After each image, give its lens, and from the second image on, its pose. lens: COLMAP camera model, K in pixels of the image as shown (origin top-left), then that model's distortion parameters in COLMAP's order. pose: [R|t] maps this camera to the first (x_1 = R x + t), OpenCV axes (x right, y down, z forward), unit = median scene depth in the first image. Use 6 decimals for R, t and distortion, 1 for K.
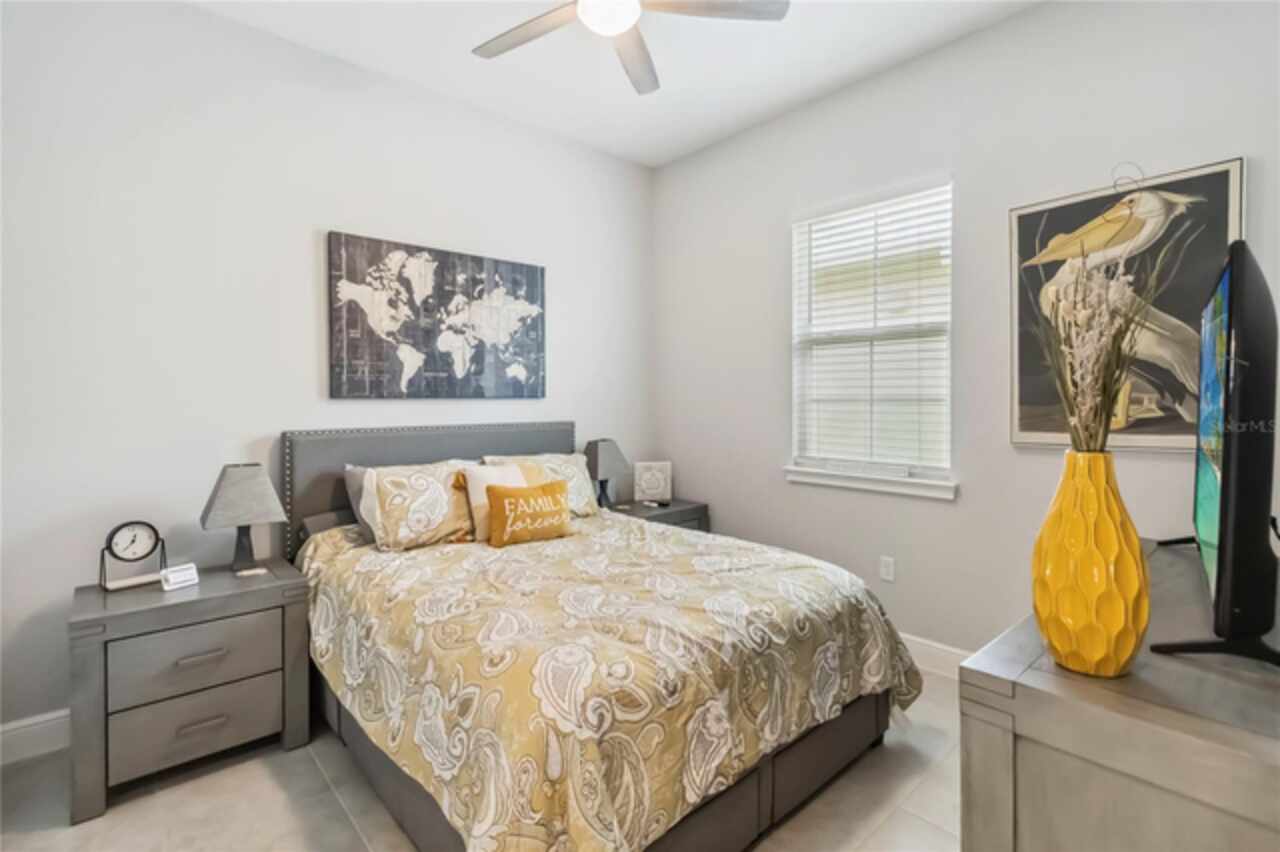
lens RADIAL K [[594.5, 0, 640.5], [0, 594.5, 406.5], [0, 0, 1]] dist [0.001034, 0.000162]
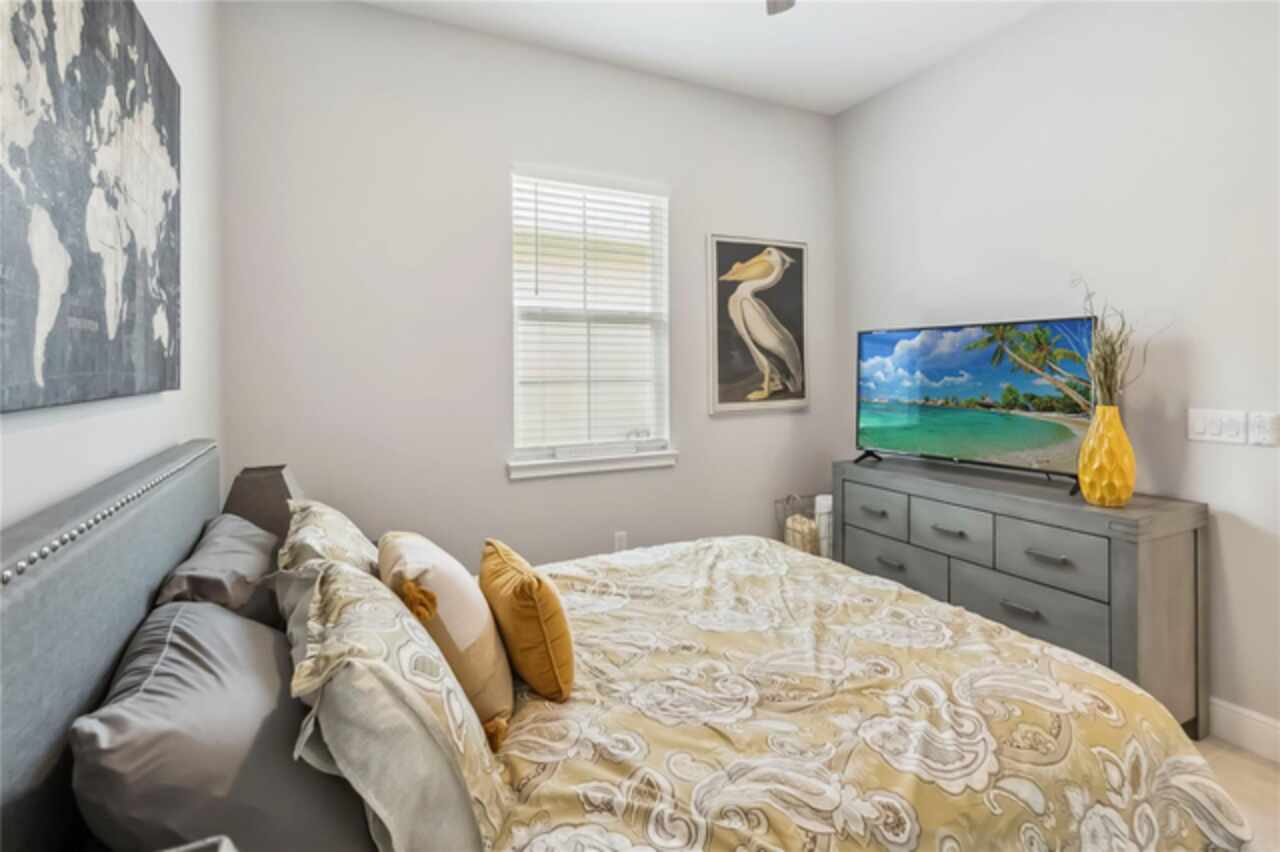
lens RADIAL K [[610.7, 0, 636.7], [0, 610.7, 374.2], [0, 0, 1]] dist [0.000523, -0.000623]
pose [[0.258221, -0.007093, 0.966060, -0.628530], [0.018563, 0.999825, 0.002379, -0.025928], [-0.965908, 0.017318, 0.258307, 0.710345]]
